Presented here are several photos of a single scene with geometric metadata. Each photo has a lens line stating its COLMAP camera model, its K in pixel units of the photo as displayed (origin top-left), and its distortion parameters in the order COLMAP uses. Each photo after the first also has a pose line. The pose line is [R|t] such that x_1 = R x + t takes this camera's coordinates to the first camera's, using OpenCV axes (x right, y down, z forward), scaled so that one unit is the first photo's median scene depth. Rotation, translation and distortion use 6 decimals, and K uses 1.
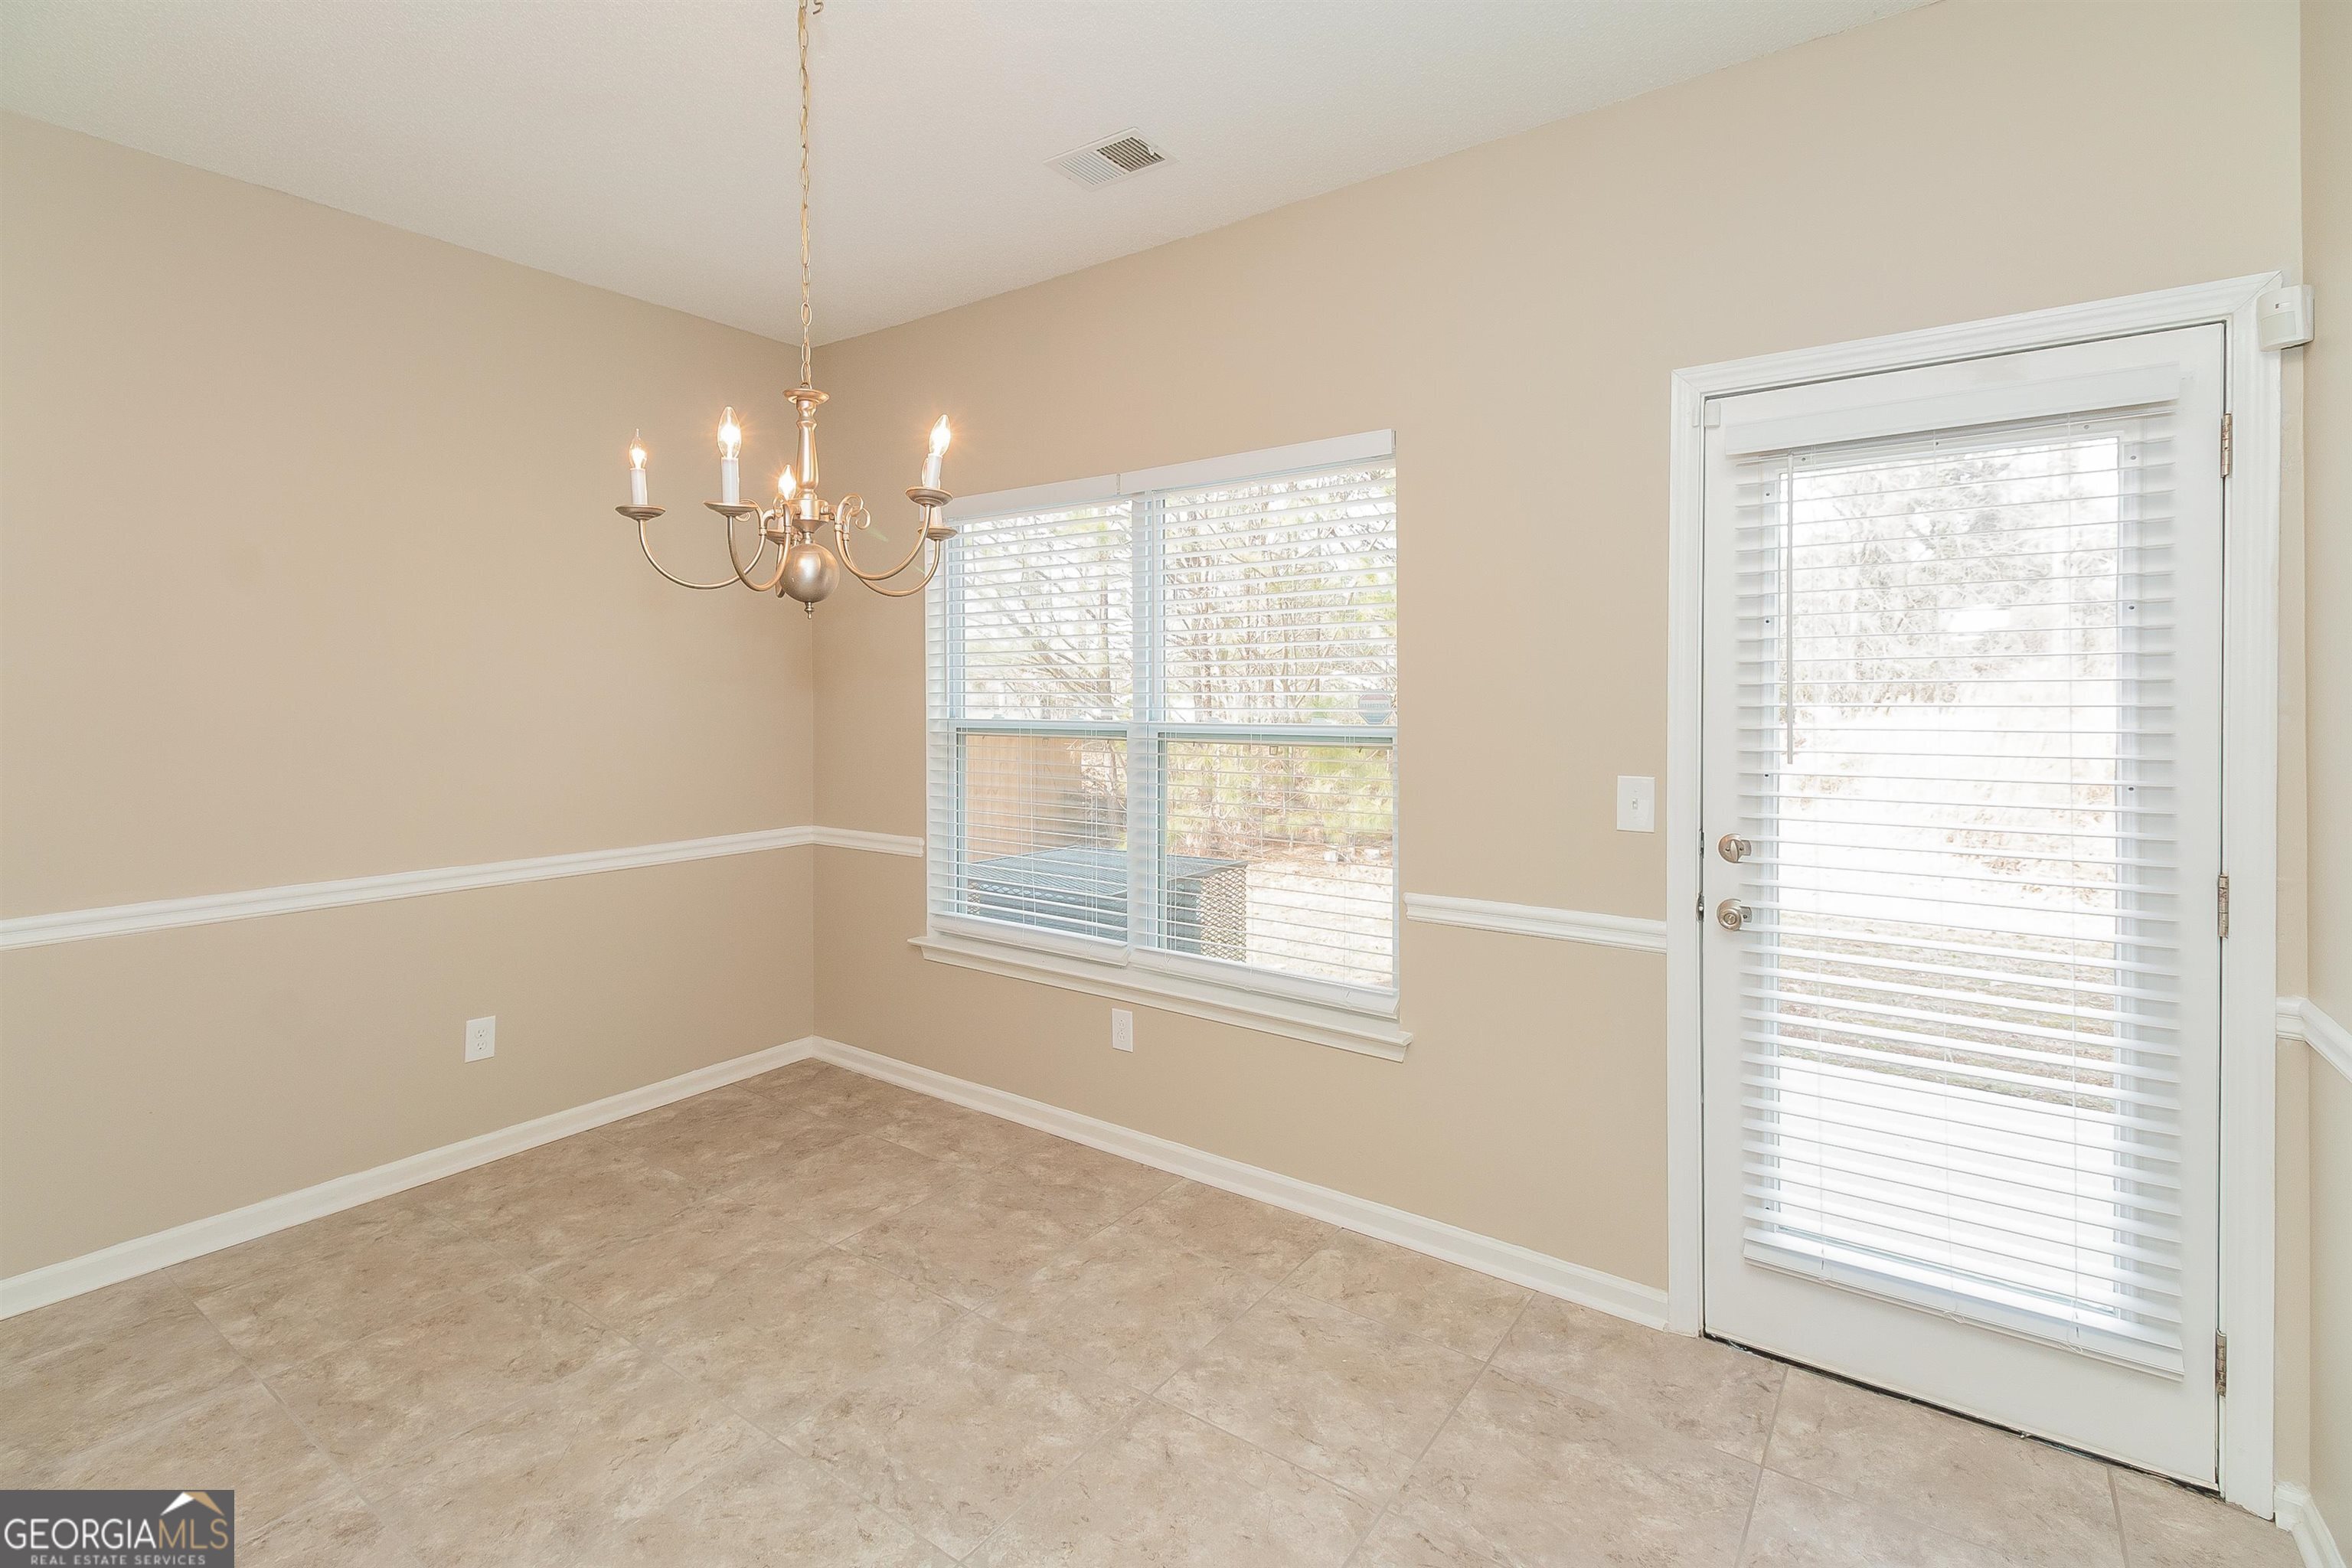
lens RADIAL K [[1080.5, 0, 1190.7], [0, 1080.5, 702.3], [0, 0, 1]] dist [0.005873, -0.000625]
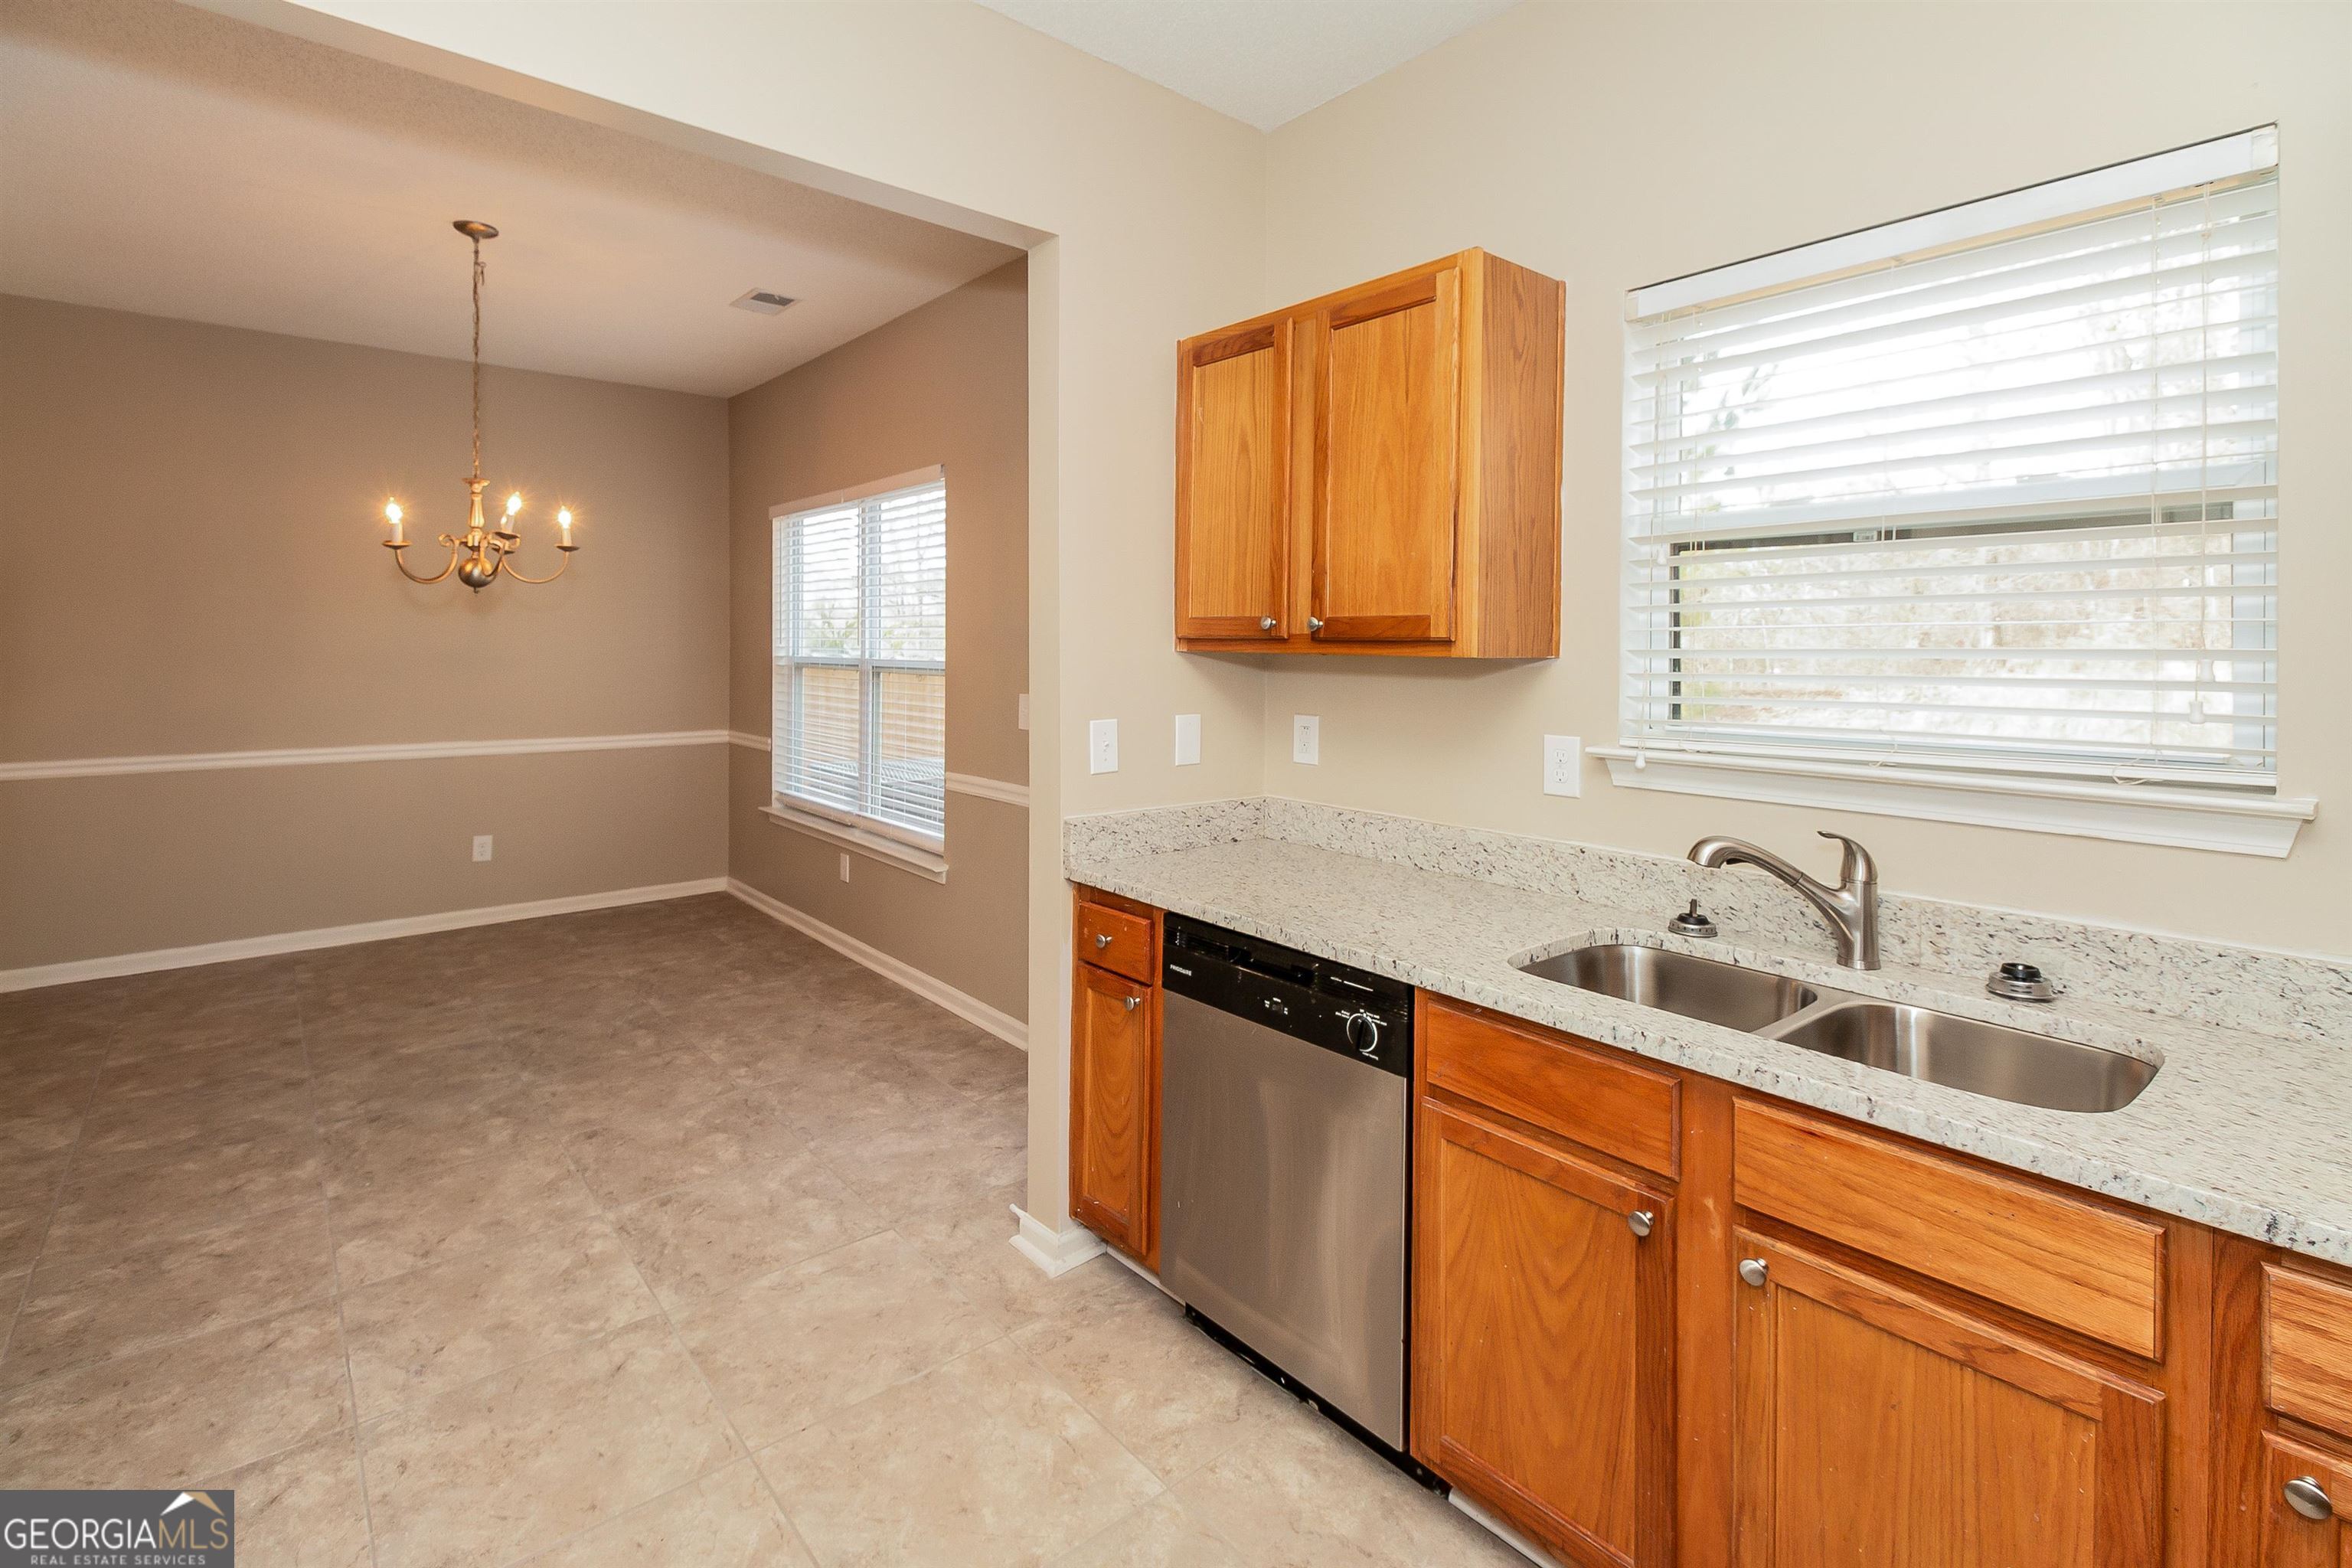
lens RADIAL K [[1080.5, 0, 1184.8], [0, 1080.5, 654.9], [0, 0, 1]] dist [0.005873, -0.000625]
pose [[0.972473, 0.012516, -0.232679, 0.992266], [-0.012004, 0.999921, 0.003616, 0.003877], [0.232706, -0.000723, 0.972547, -0.441966]]
